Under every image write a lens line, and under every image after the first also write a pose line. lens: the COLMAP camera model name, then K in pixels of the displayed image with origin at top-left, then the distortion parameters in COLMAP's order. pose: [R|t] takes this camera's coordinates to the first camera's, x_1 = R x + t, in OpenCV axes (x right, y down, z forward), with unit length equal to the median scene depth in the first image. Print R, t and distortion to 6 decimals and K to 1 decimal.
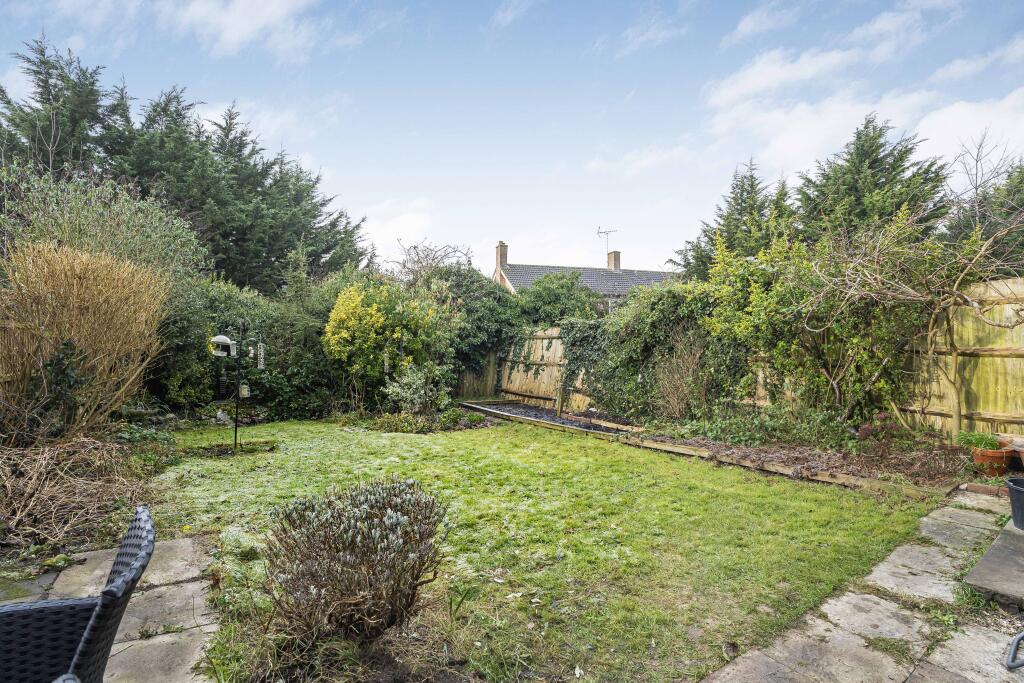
lens RADIAL K [[487.5, 0, 508.6], [0, 487.5, 339.0], [0, 0, 1]] dist [-0.000315, 0.000127]
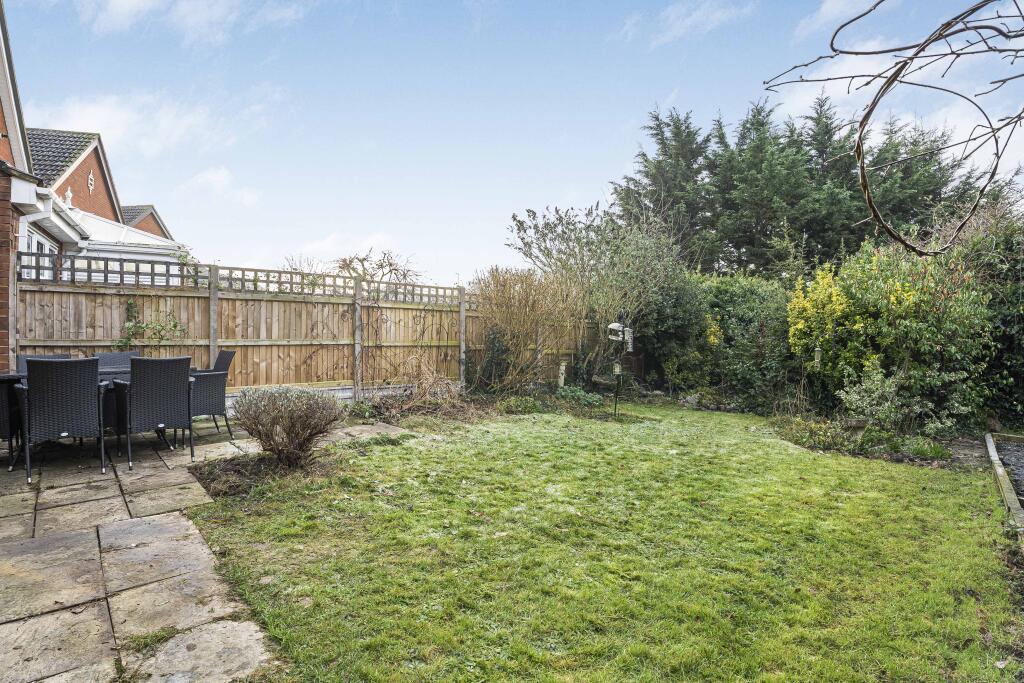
lens RADIAL K [[487.5, 0, 508.6], [0, 487.5, 339.0], [0, 0, 1]] dist [-0.000315, 0.000127]
pose [[0.399197, 0.029352, -0.916395, 0.133605], [-0.025040, 0.999464, 0.021105, 0.004966], [0.916523, 0.014522, 0.399718, 0.091889]]
